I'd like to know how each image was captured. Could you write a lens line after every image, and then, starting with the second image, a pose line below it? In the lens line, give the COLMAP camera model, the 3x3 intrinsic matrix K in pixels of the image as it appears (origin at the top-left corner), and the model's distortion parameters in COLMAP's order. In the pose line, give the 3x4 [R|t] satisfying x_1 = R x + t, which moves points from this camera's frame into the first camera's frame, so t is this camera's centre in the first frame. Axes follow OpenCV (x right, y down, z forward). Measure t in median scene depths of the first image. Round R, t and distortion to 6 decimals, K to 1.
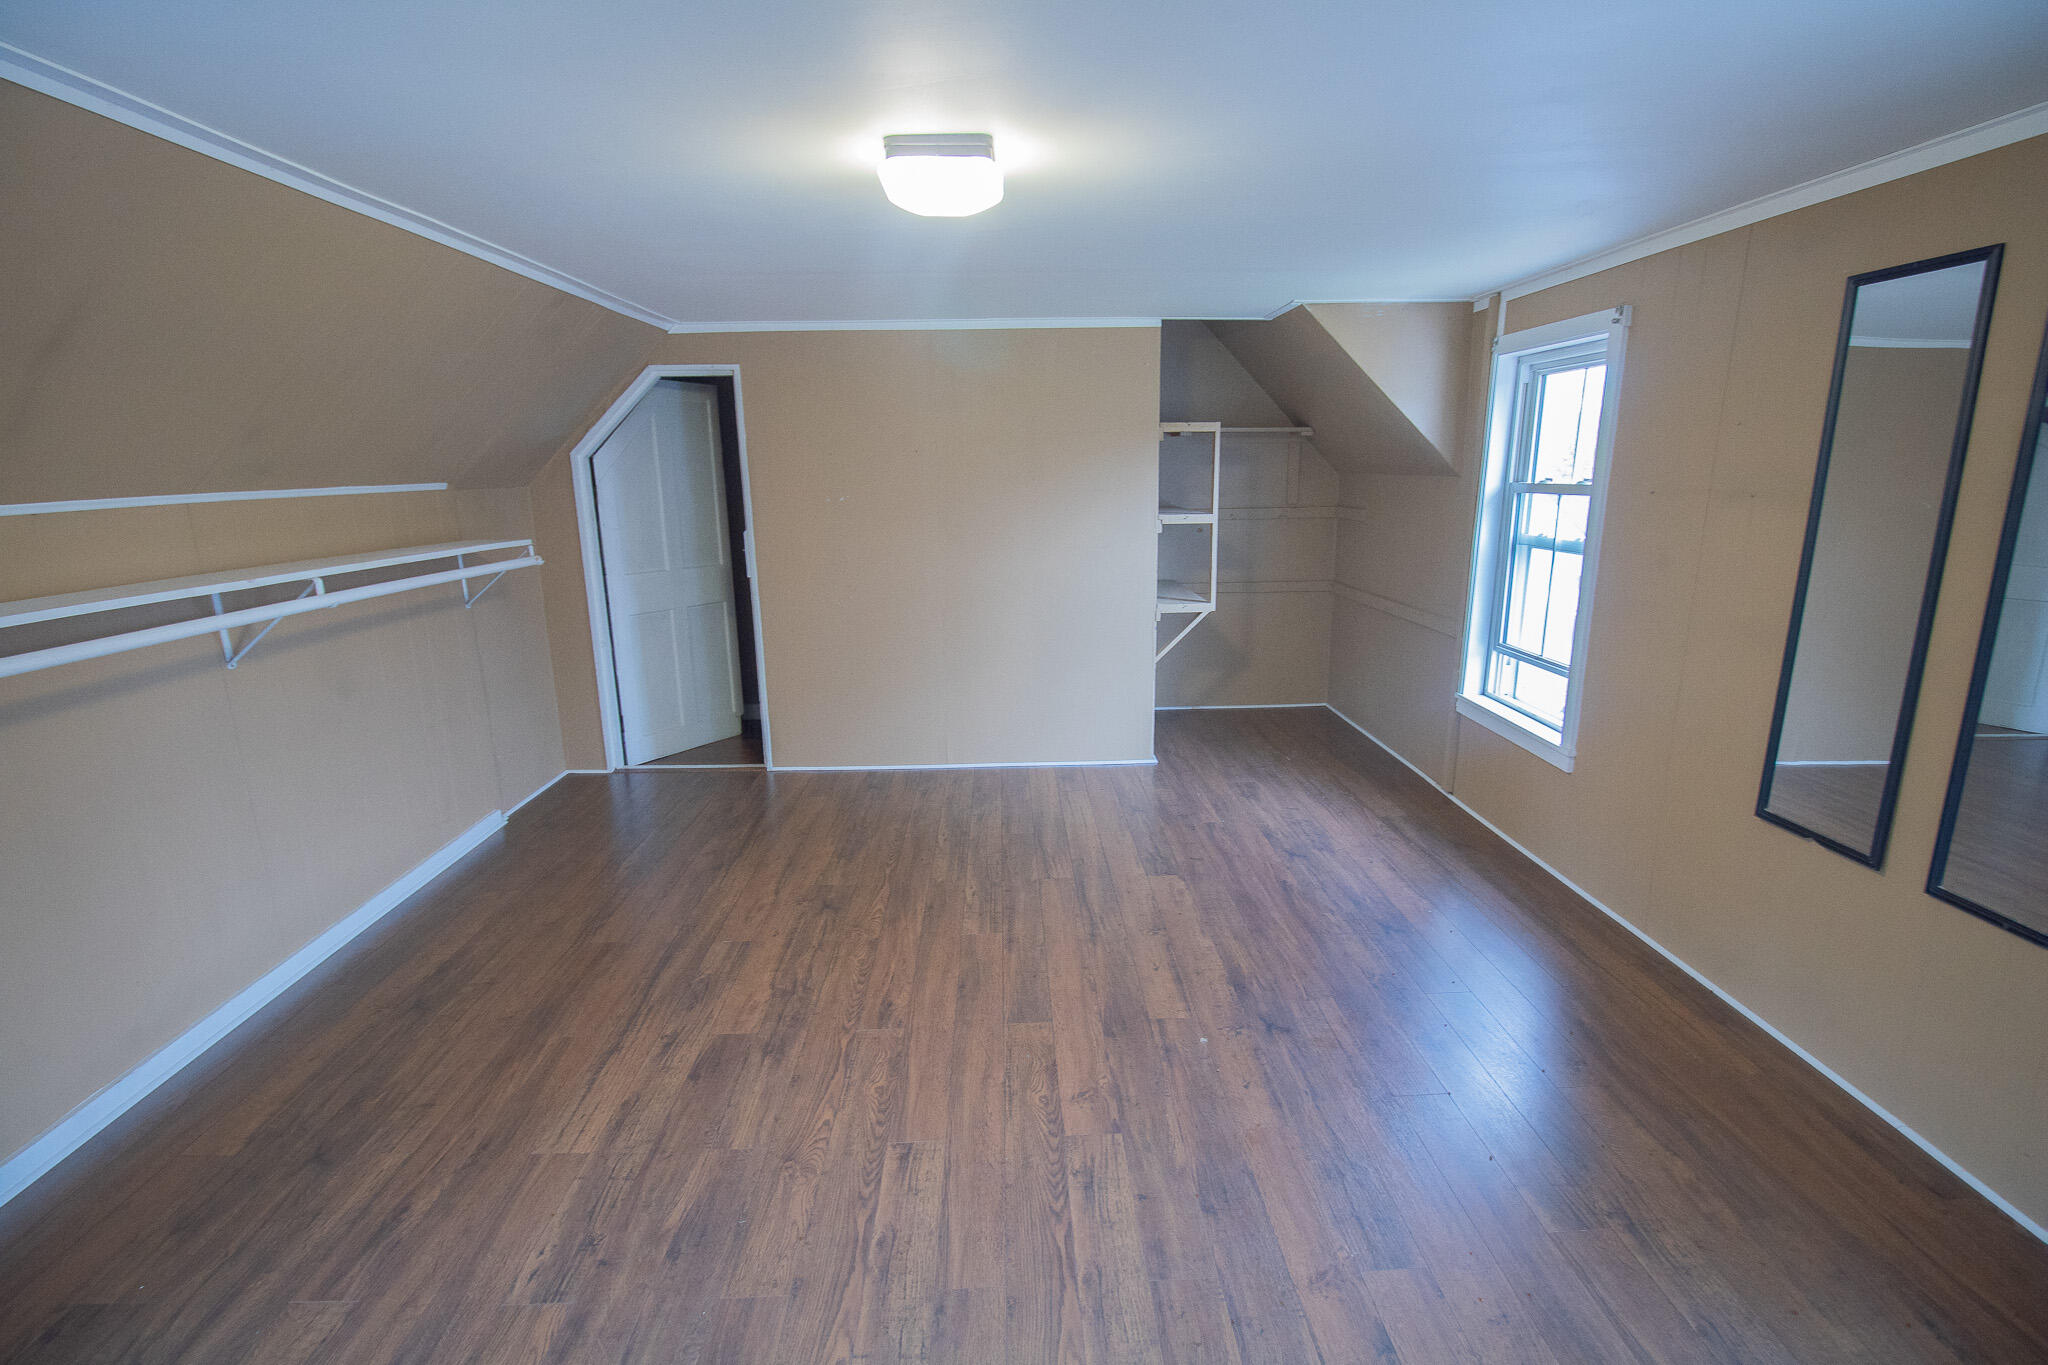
lens RADIAL K [[958.5, 0, 1036.1], [0, 958.5, 675.4], [0, 0, 1]] dist [-0.000660, -0.009072]
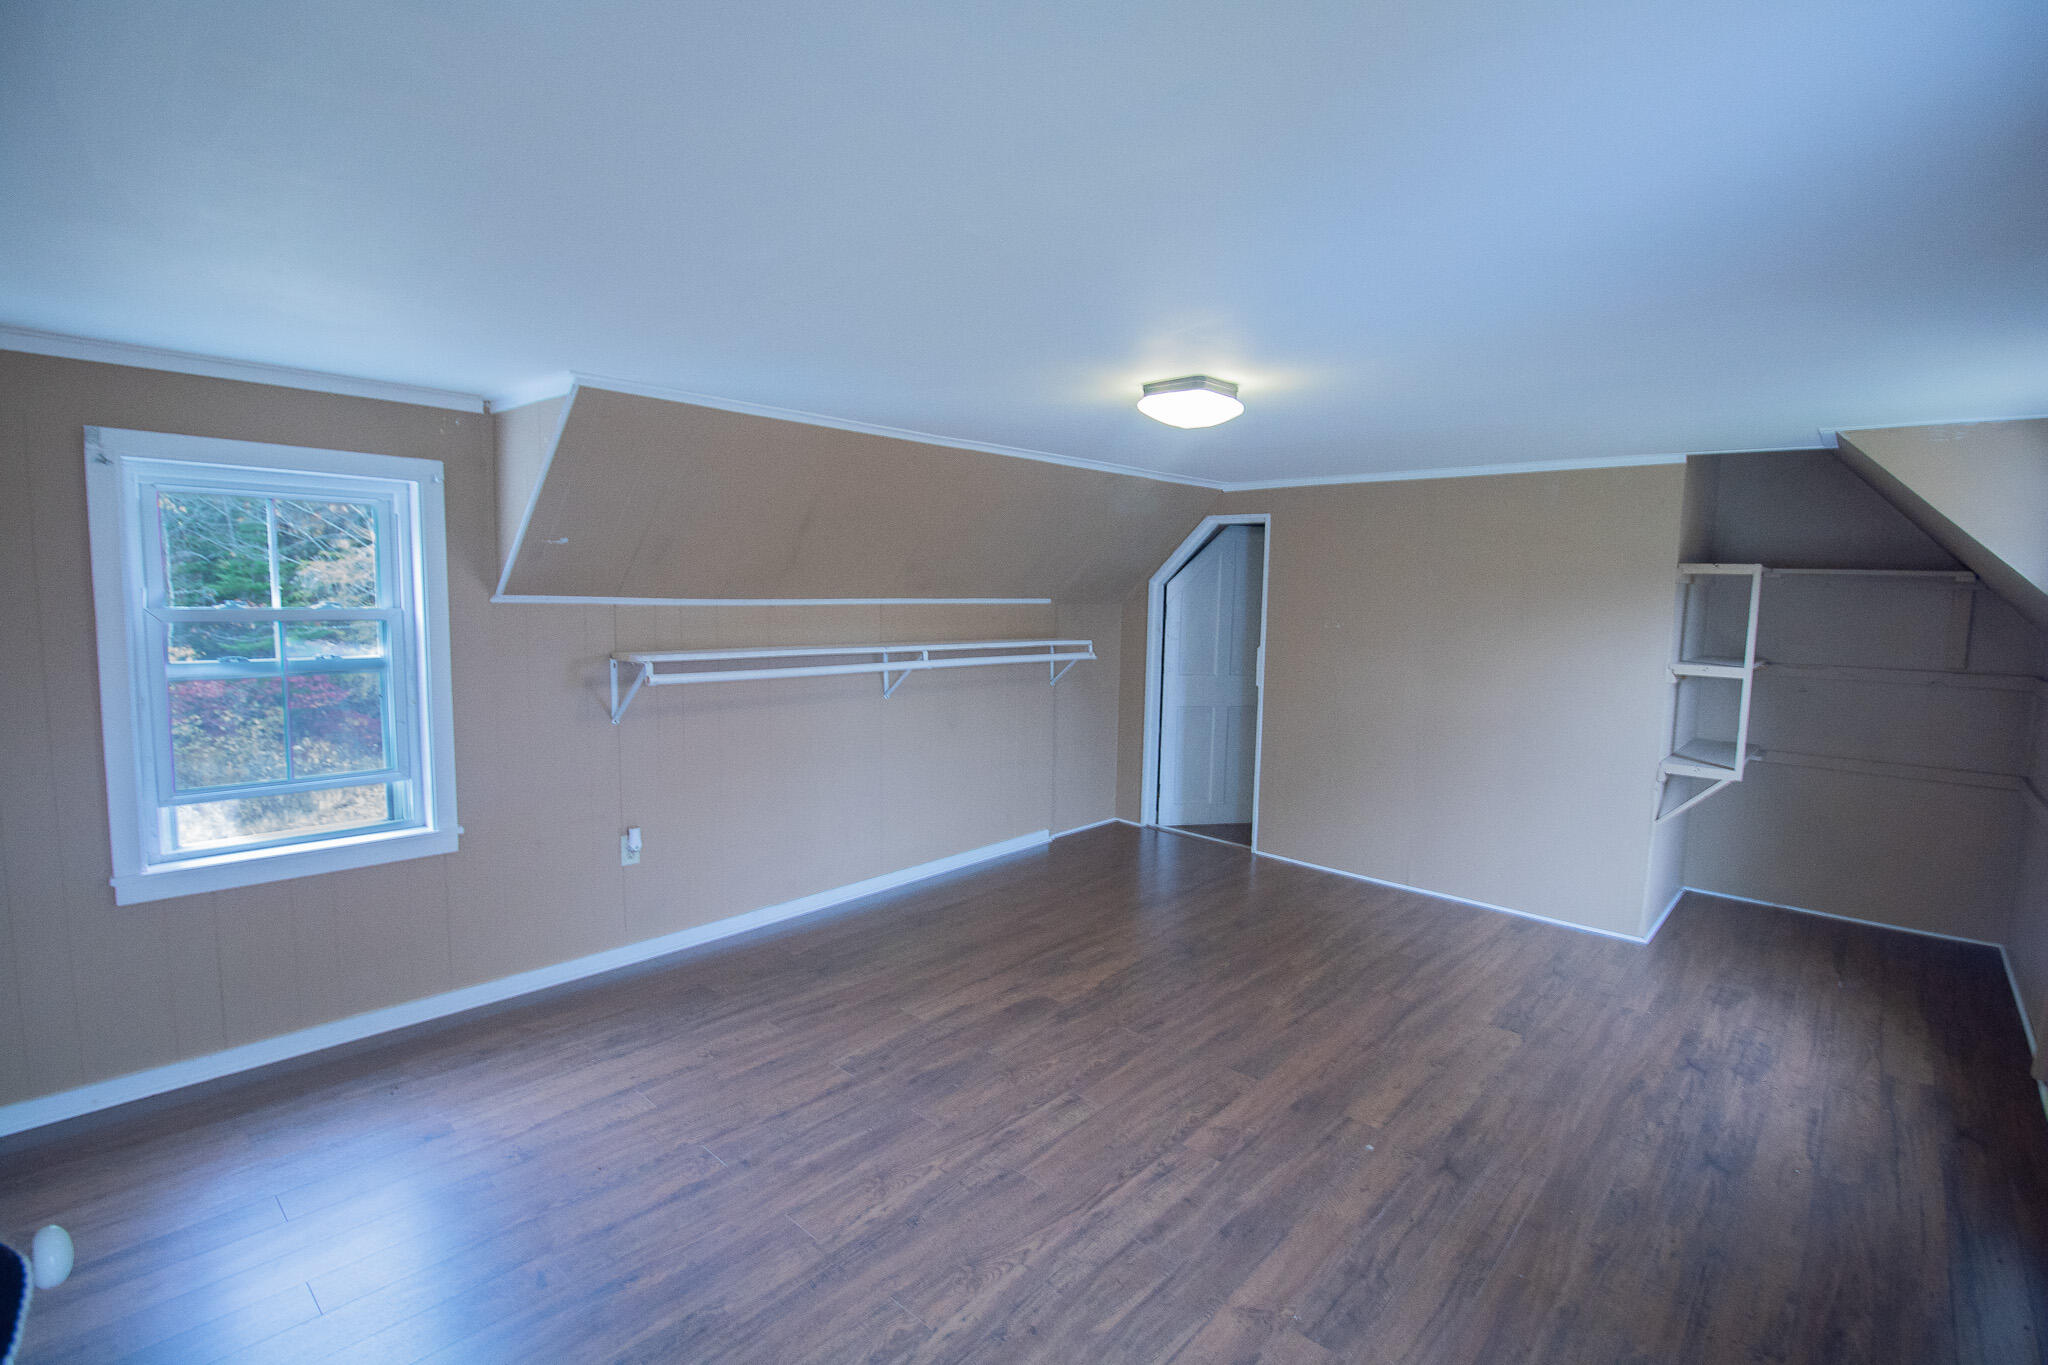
lens RADIAL K [[948.2, 0, 1026.3], [0, 948.2, 661.3], [0, 0, 1]] dist [-0.000123, -0.009466]
pose [[0.713550, 0.082589, -0.695720, 0.442921], [-0.179795, 0.981358, -0.067905, -0.001345], [0.677141, 0.173541, 0.715096, -0.063180]]
